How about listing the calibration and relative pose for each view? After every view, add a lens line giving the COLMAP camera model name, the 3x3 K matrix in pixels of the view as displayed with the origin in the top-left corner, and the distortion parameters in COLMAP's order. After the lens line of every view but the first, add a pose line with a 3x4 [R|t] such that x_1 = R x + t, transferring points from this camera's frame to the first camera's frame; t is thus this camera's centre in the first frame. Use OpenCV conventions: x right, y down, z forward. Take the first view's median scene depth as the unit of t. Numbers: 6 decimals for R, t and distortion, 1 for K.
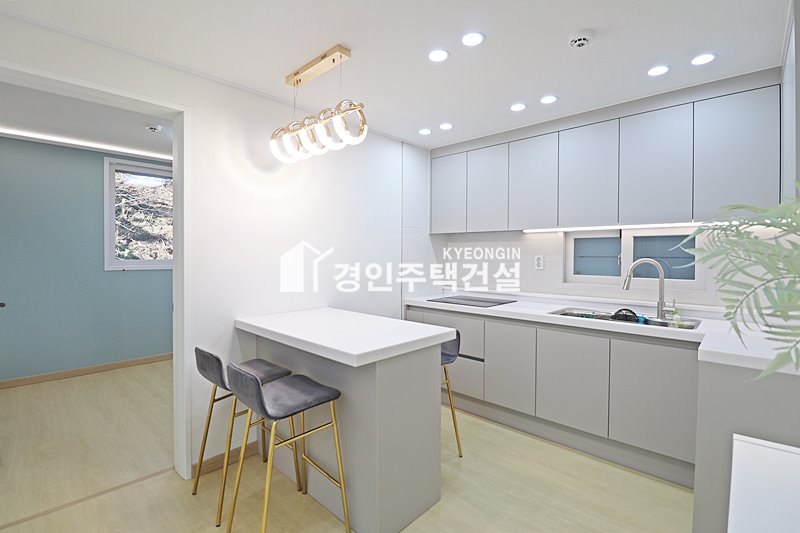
lens RADIAL K [[370.8, 0, 404.4], [0, 370.8, 262.7], [0, 0, 1]] dist [0.002113, -0.013935]
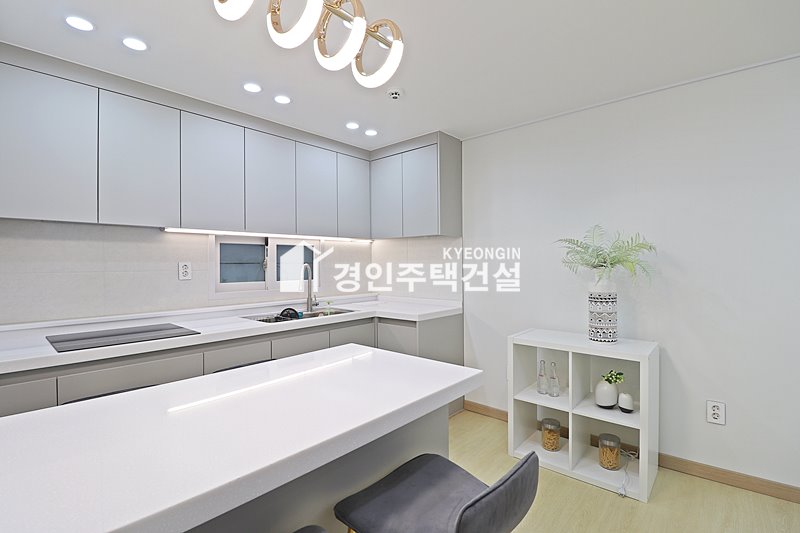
lens RADIAL K [[370.8, 0, 404.4], [0, 370.8, 262.7], [0, 0, 1]] dist [0.002113, -0.013935]
pose [[-0.023227, 0.000997, 0.999730, -0.500414], [0.032045, 0.999486, -0.000253, -0.002780], [-0.999217, 0.032031, -0.023247, 0.610252]]
